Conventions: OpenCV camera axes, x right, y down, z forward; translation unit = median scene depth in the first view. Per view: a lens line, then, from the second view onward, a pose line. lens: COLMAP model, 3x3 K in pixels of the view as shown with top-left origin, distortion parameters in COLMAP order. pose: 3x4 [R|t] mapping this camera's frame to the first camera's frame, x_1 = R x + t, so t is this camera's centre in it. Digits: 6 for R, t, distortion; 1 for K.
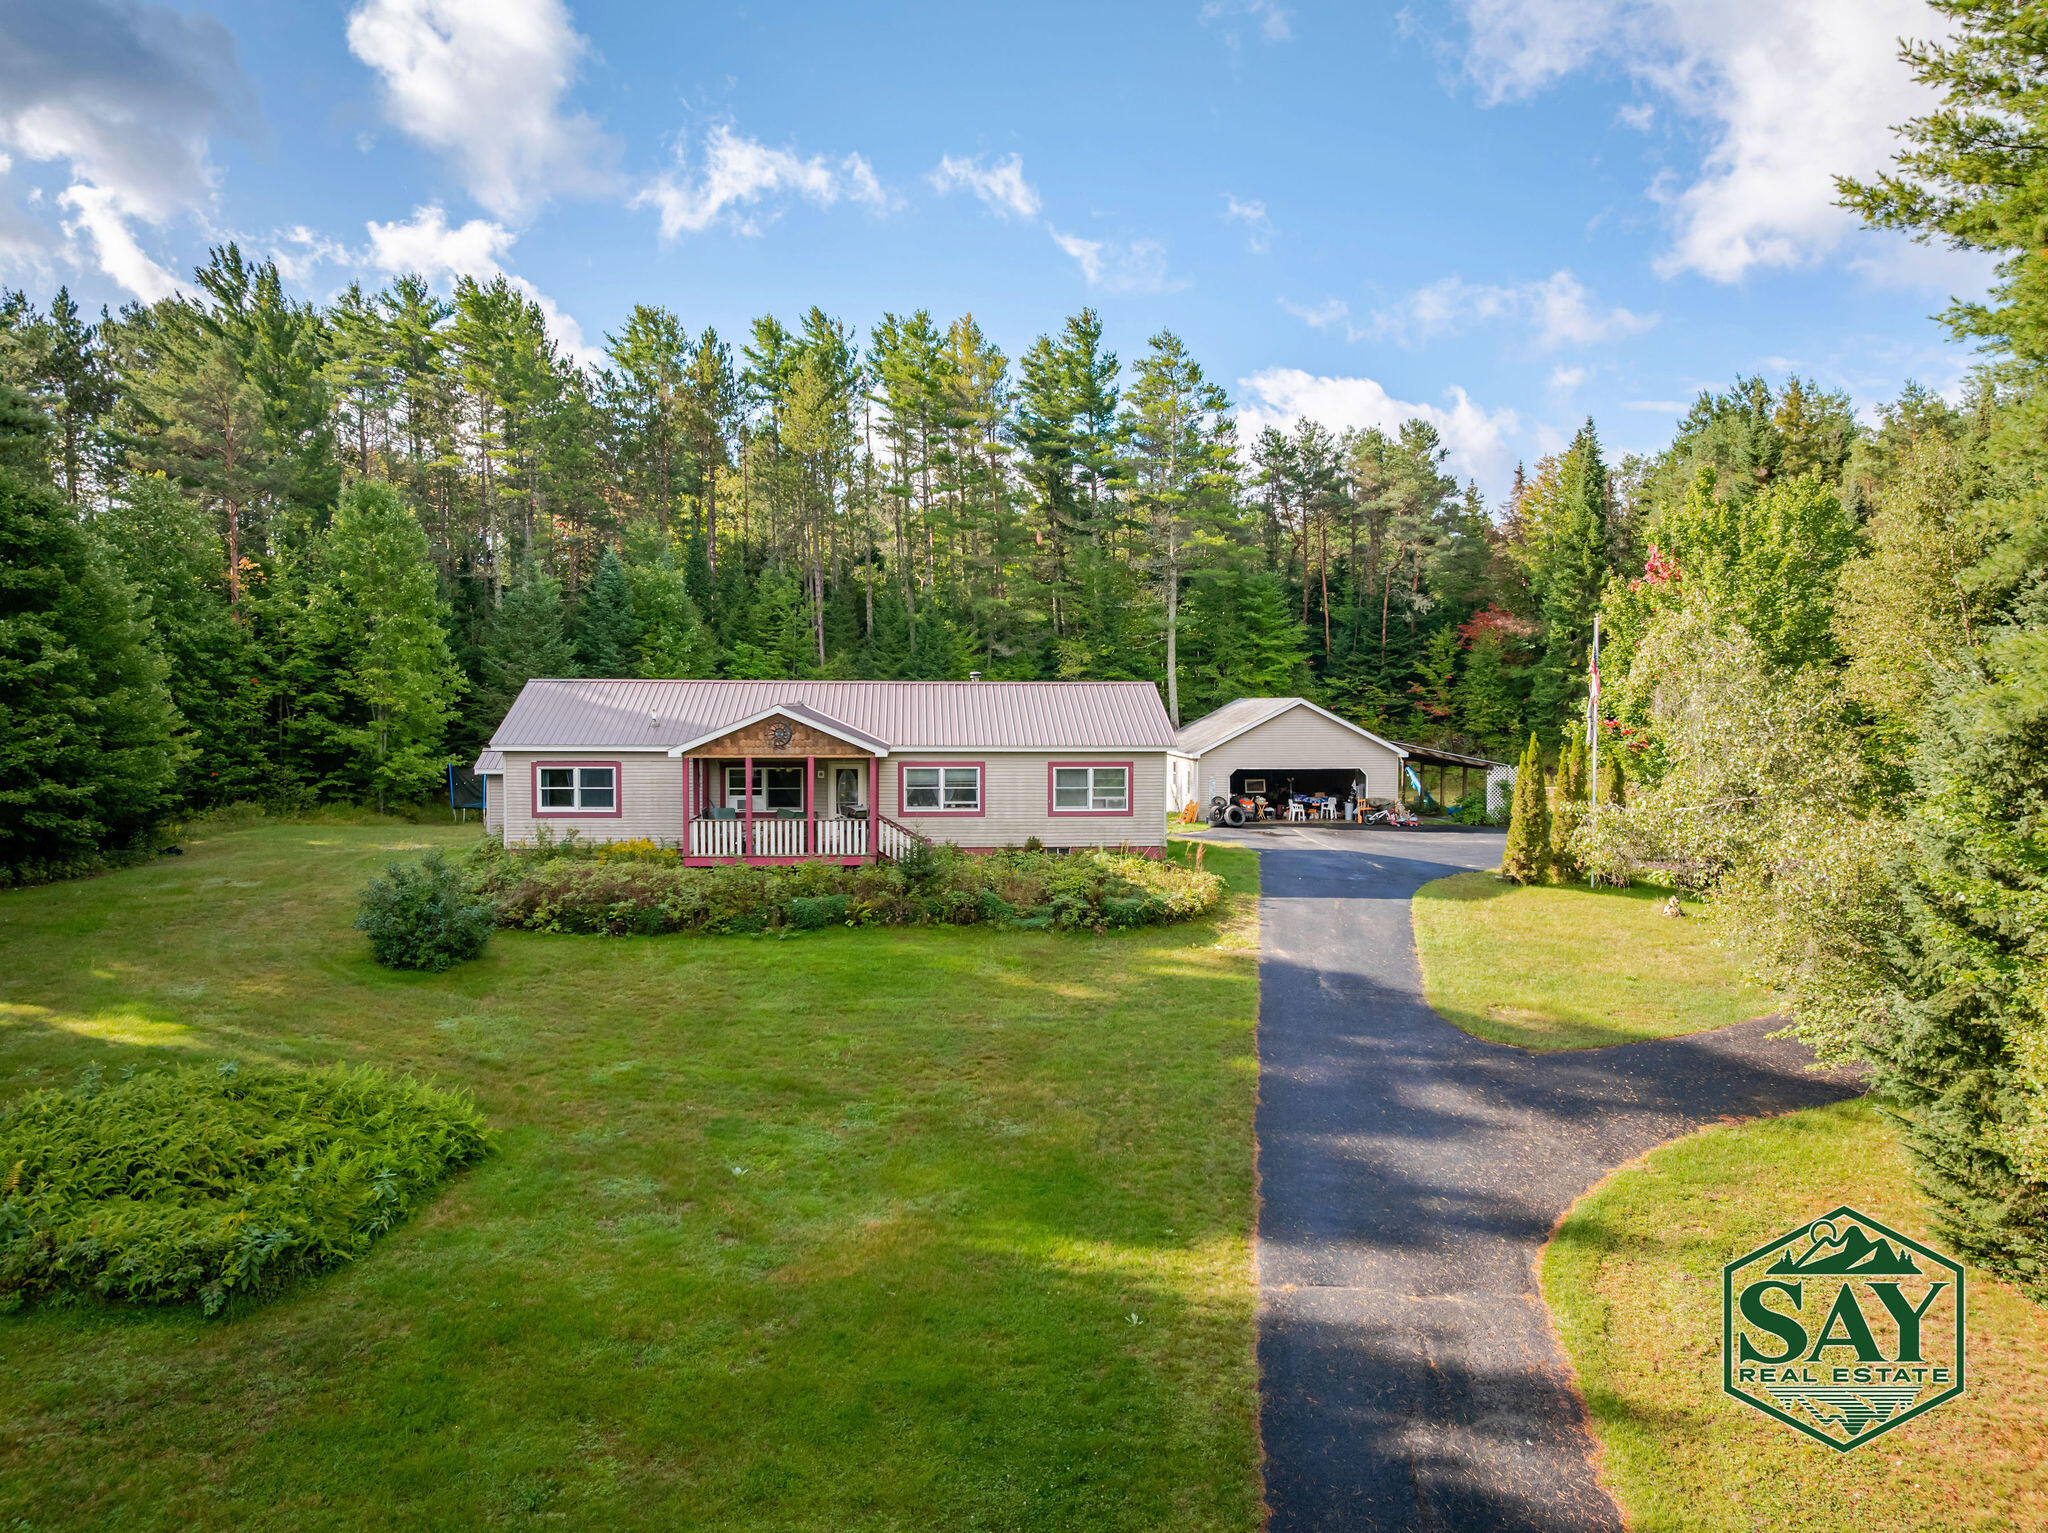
lens RADIAL K [[1425.3, 0, 1029.7], [0, 1425.3, 763.8], [0, 0, 1]] dist [-0.012016, -0.055061]
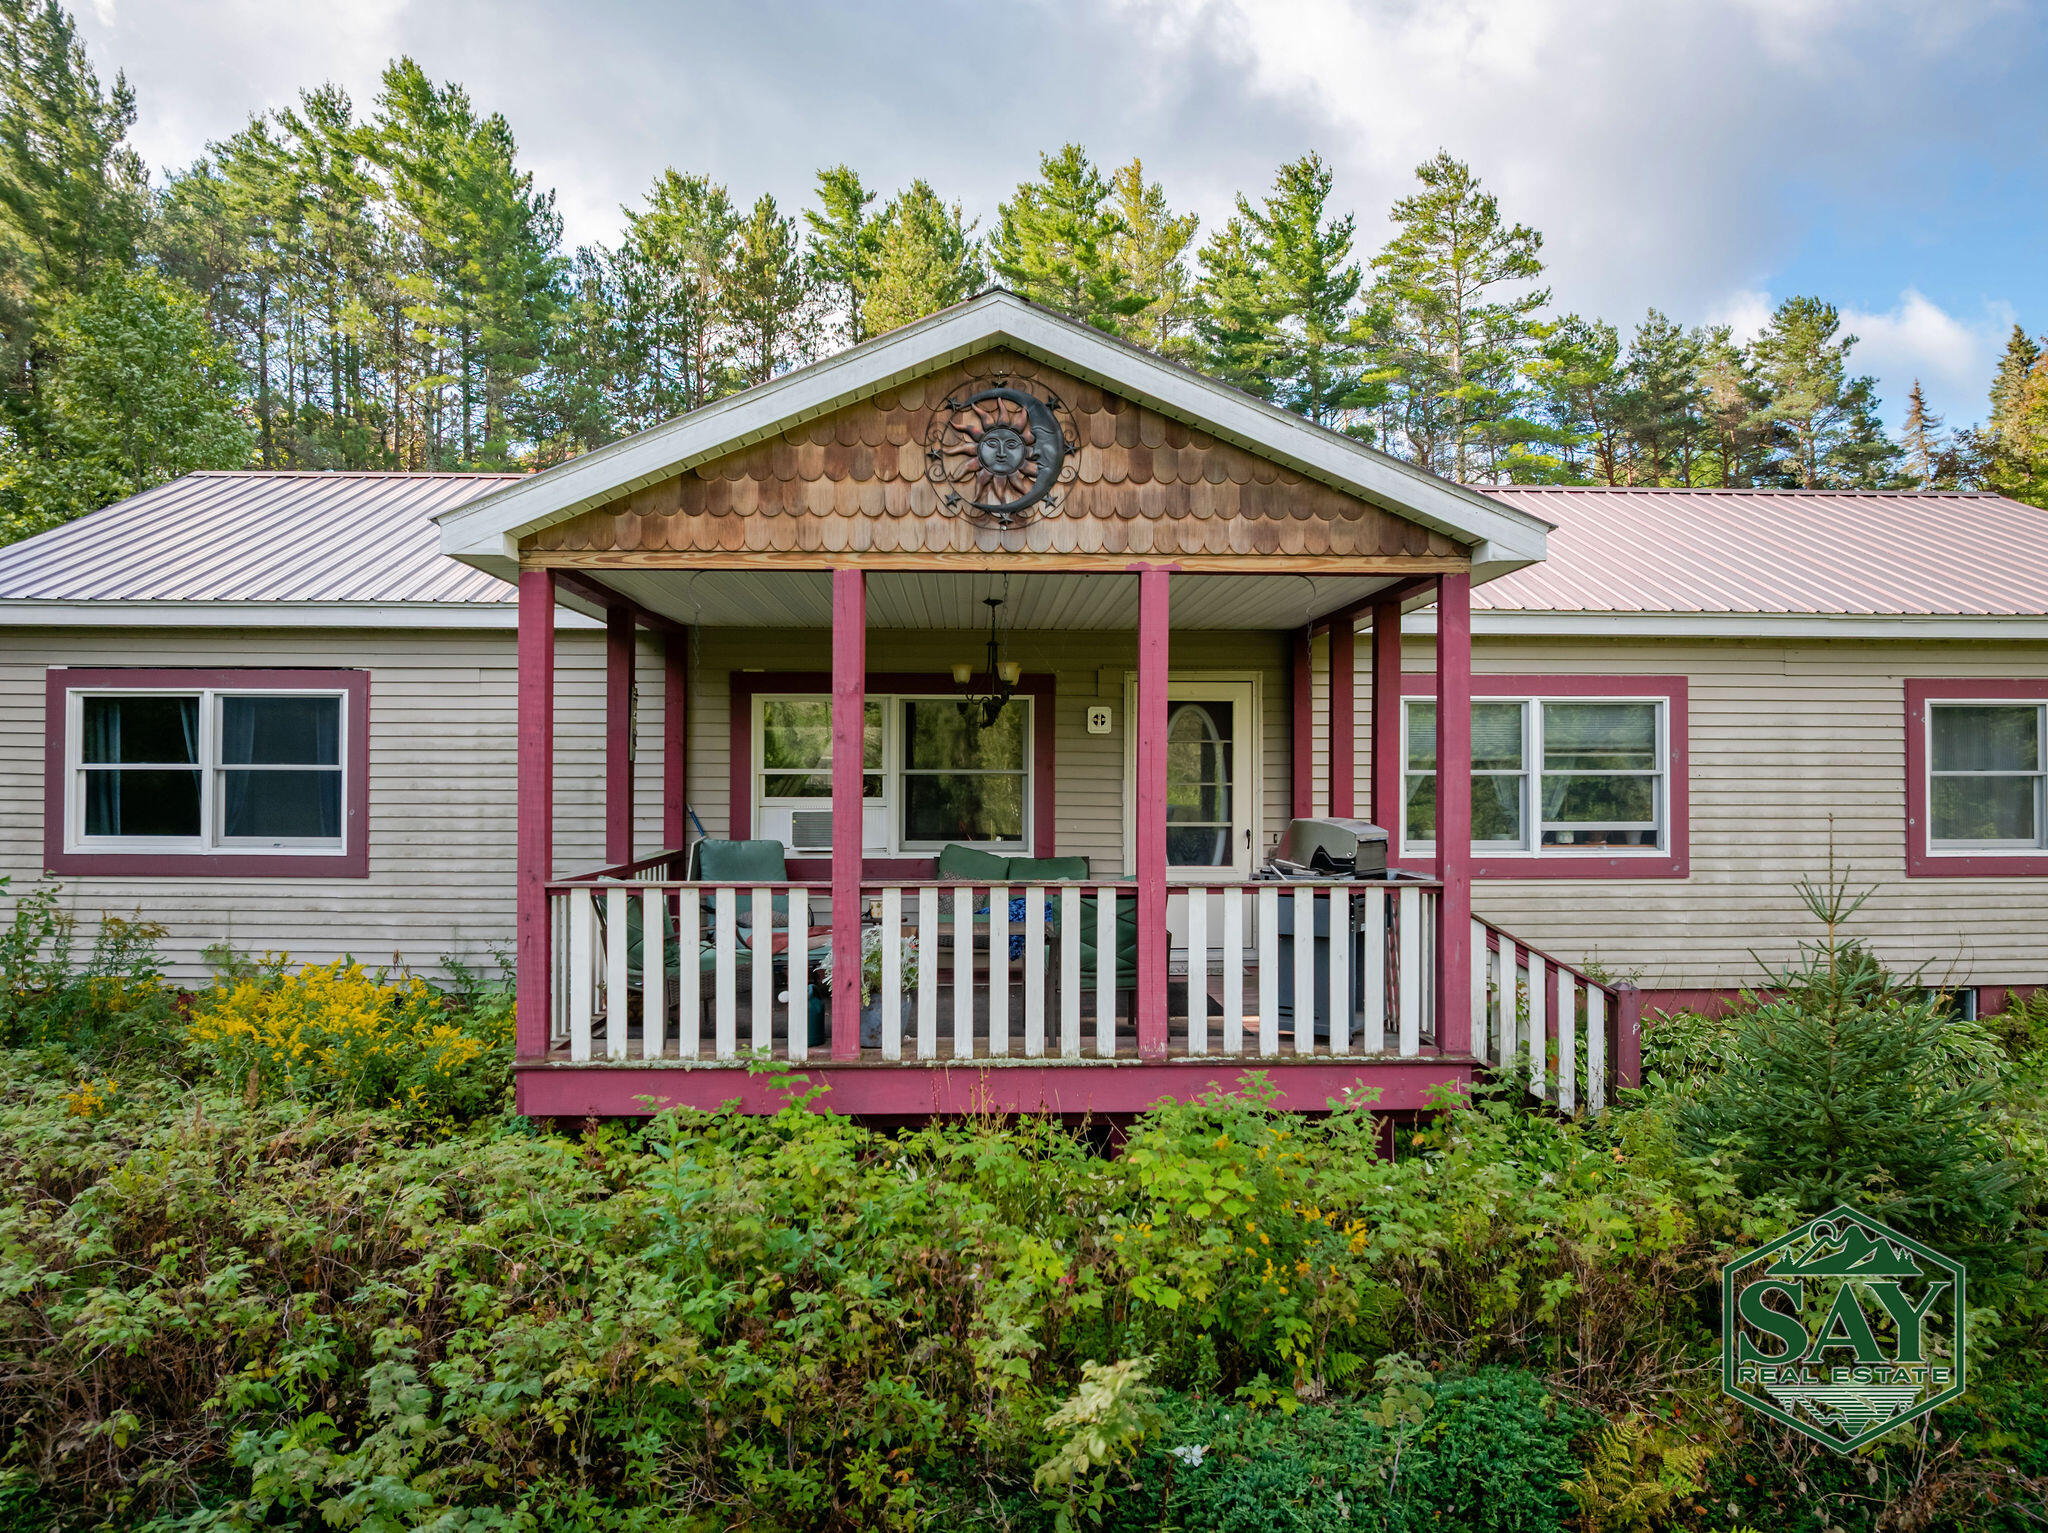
lens RADIAL K [[1425.3, 0, 1029.7], [0, 1425.3, 763.8], [0, 0, 1]] dist [-0.012016, -0.055061]
pose [[0.999054, -0.001411, -0.043474, -0.147115], [-0.000963, 0.998511, -0.054541, 0.030428], [0.043486, 0.054531, 0.997565, 0.724287]]
